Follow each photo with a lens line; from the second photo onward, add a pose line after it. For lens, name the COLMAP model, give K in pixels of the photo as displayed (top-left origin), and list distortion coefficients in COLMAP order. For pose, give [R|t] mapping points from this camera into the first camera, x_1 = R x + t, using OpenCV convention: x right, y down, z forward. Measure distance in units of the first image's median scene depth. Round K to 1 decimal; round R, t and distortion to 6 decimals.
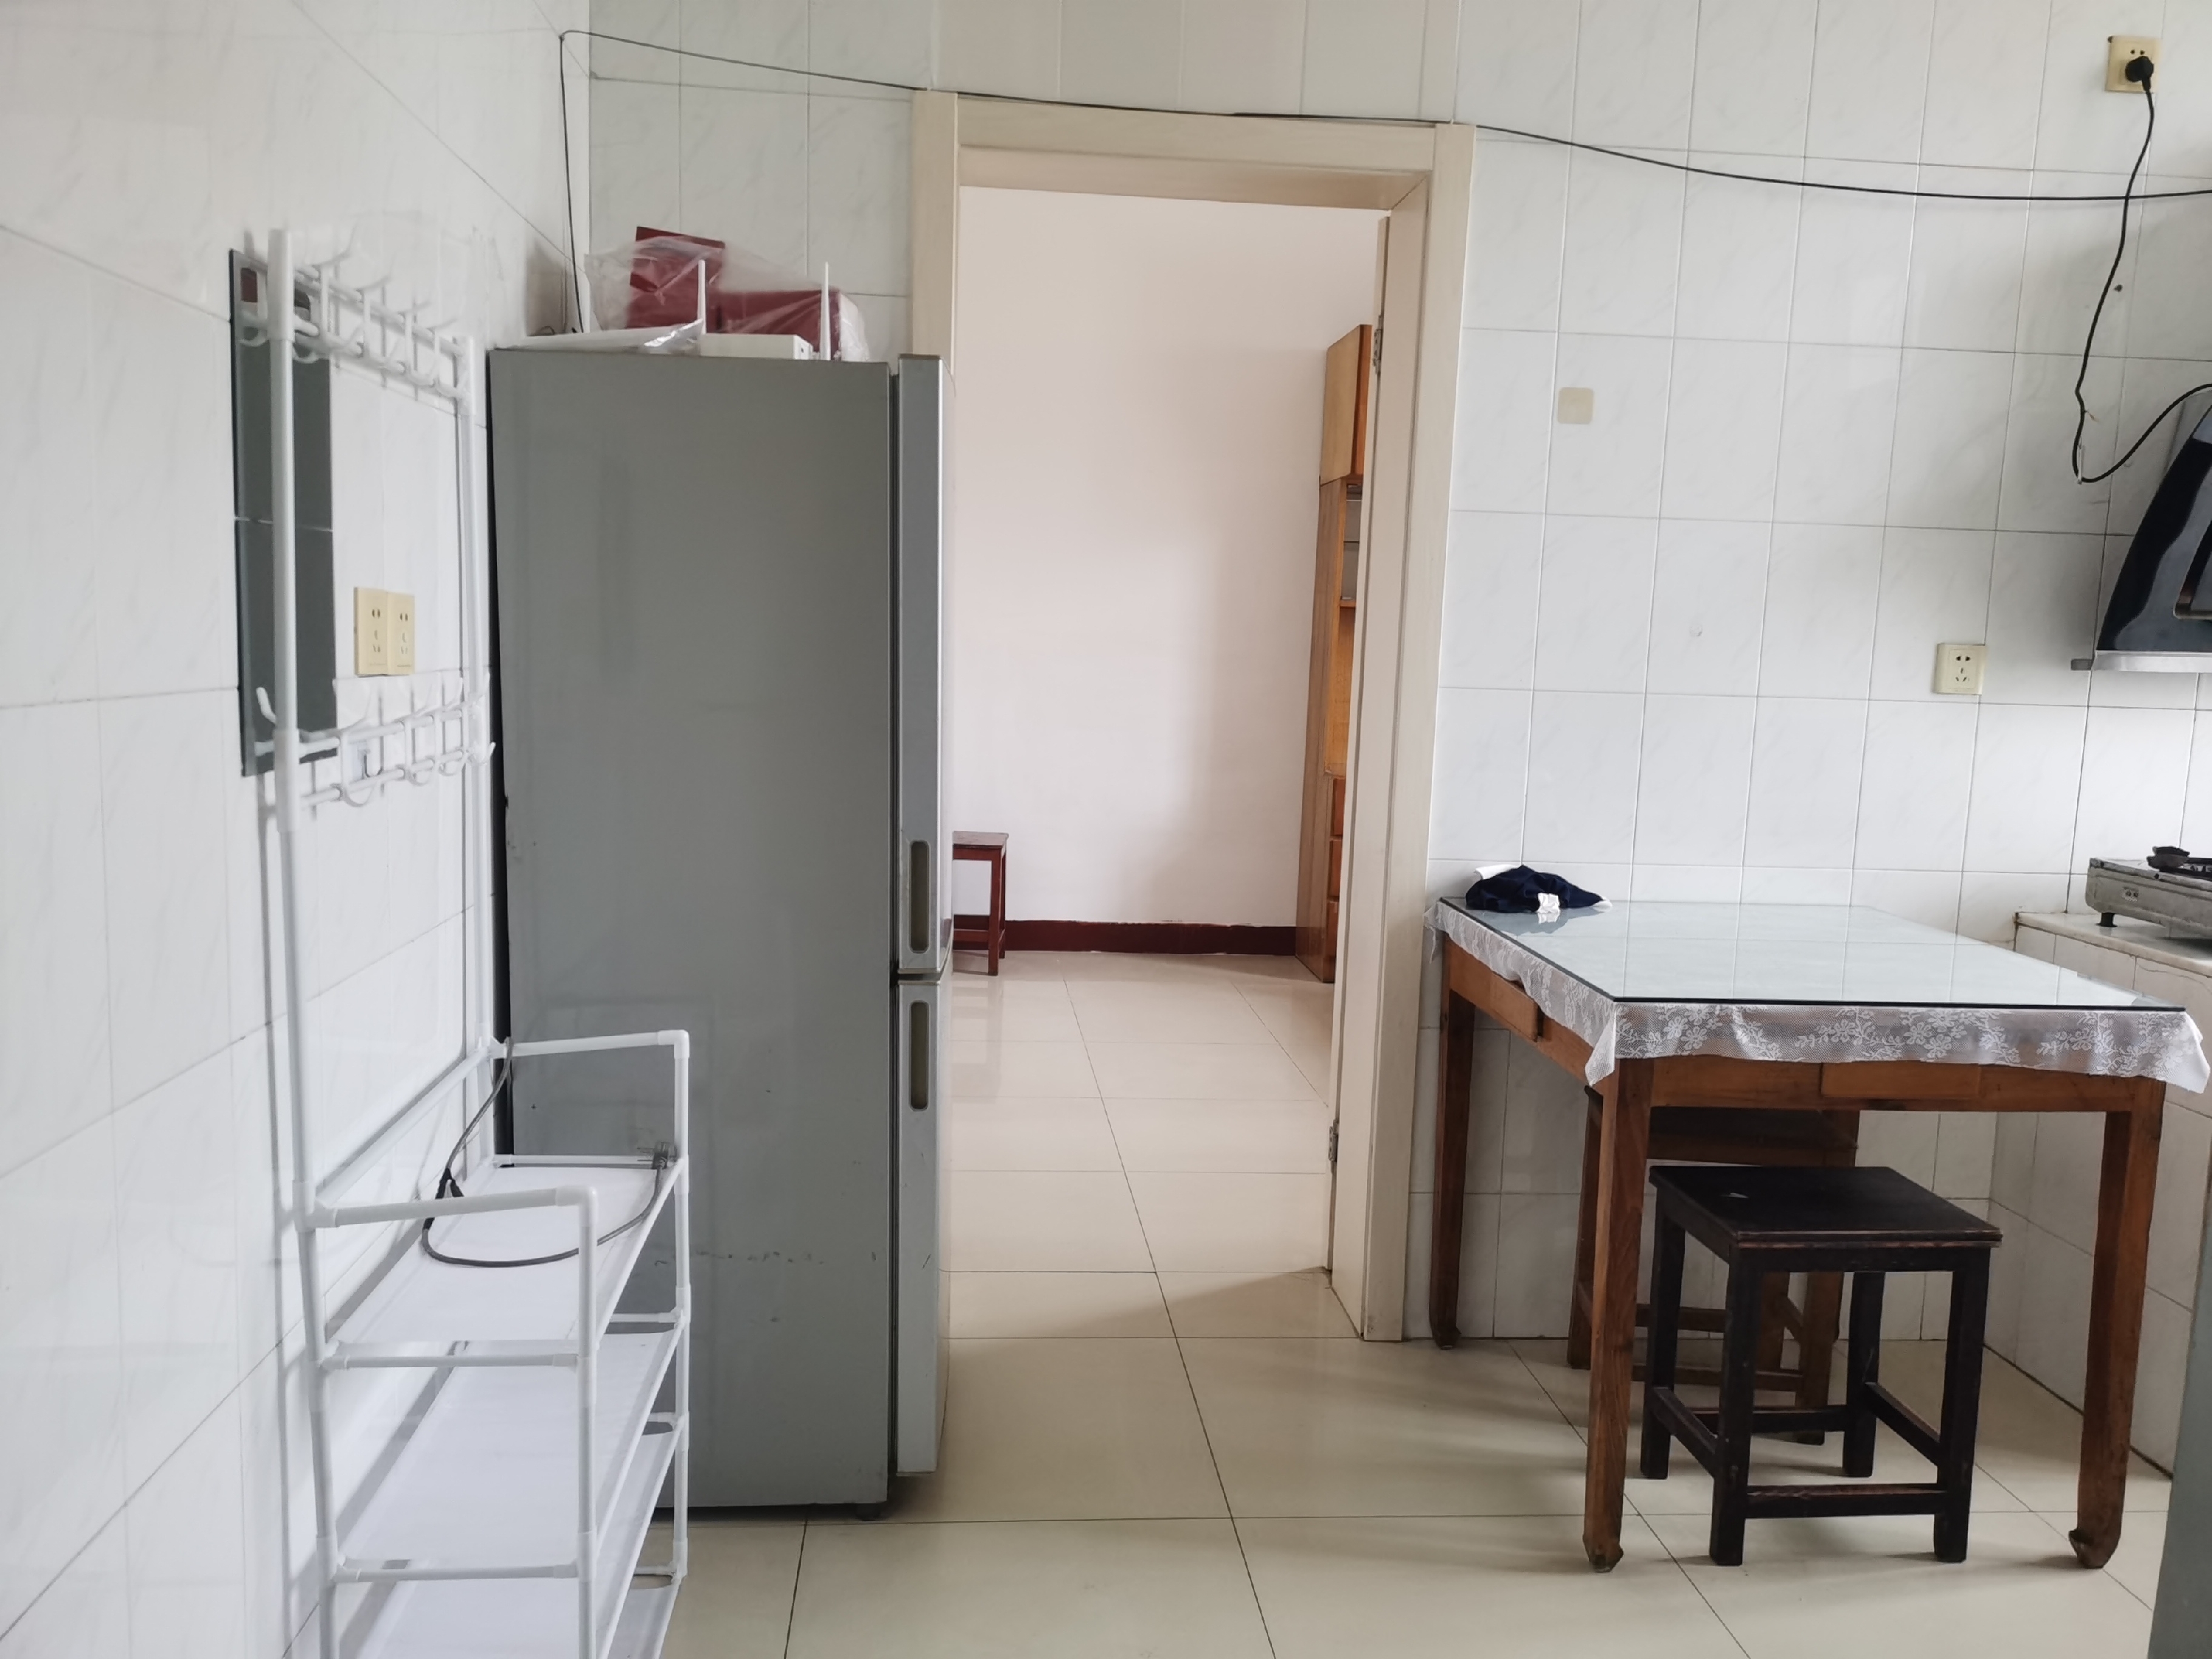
lens RADIAL K [[1701.3, 0, 1108.2], [0, 1701.3, 831.2], [0, 0, 1]] dist [0.001812, 0.003848]
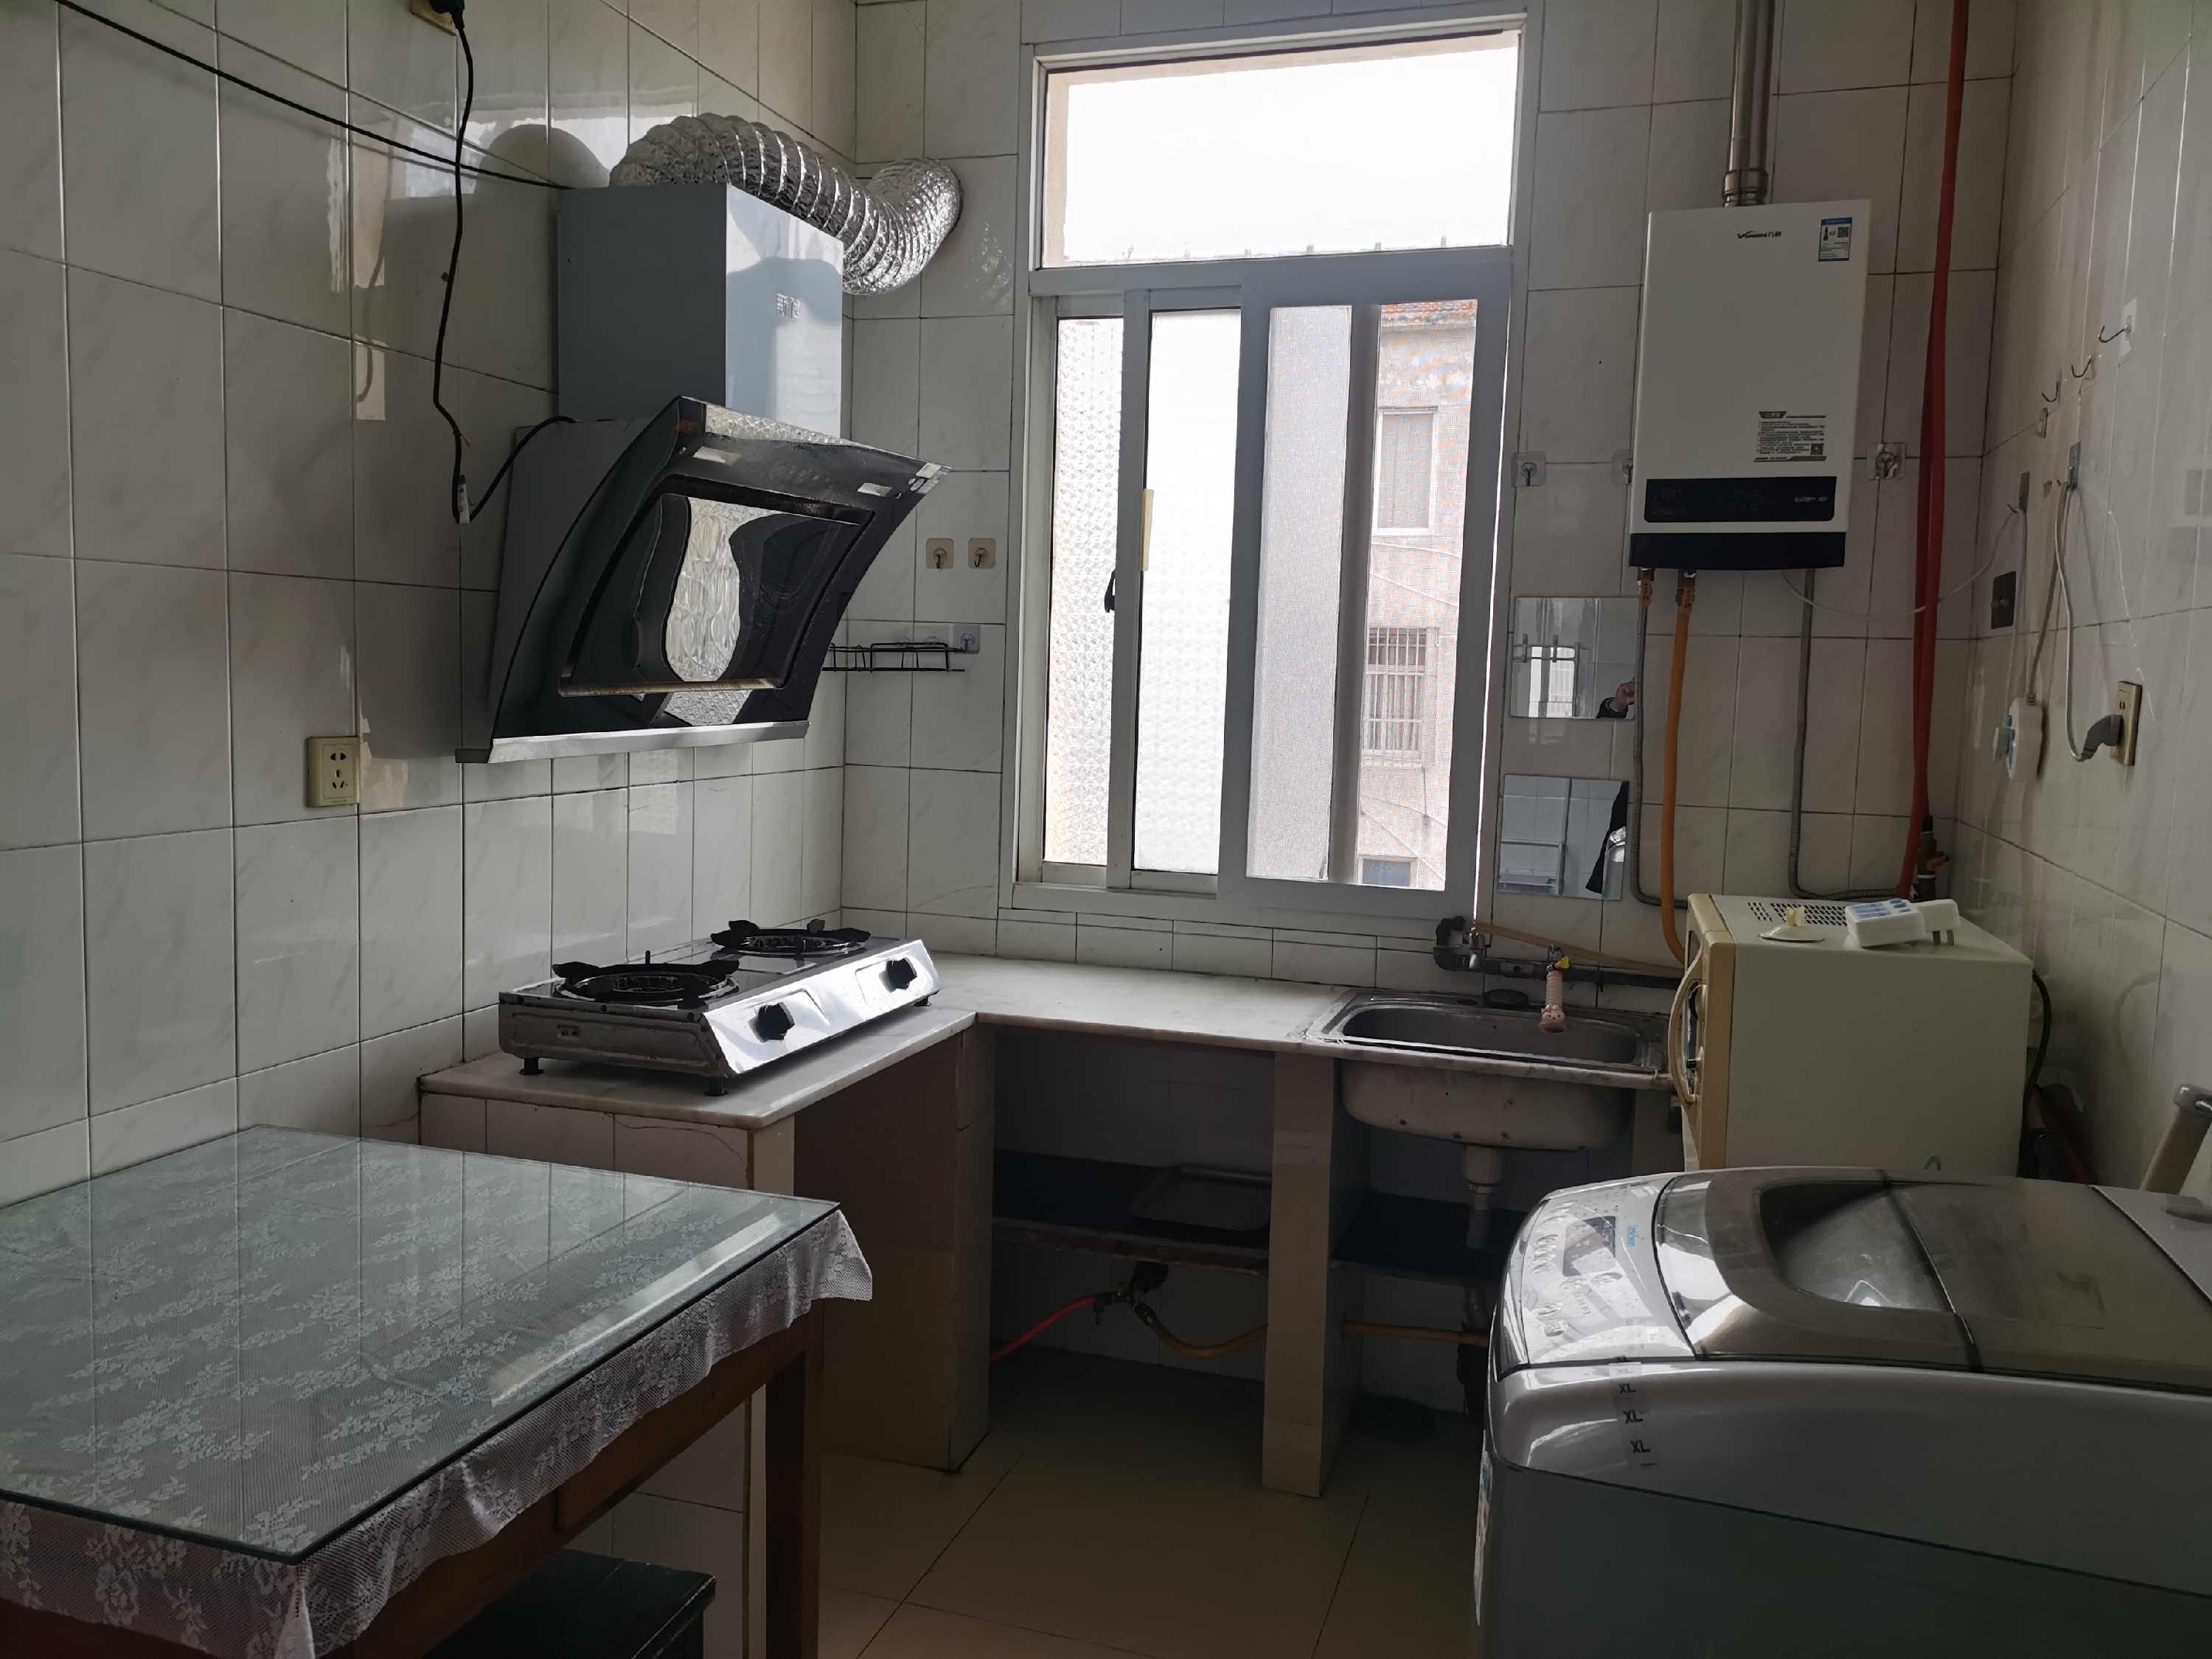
lens RADIAL K [[1701.3, 0, 1109.9], [0, 1701.3, 820.5], [0, 0, 1]] dist [0.001812, 0.003848]
pose [[0.388257, -0.109075, 0.915073, -0.044745], [0.097459, 0.992262, 0.076924, -0.129512], [-0.916383, 0.059316, 0.395883, 0.549754]]
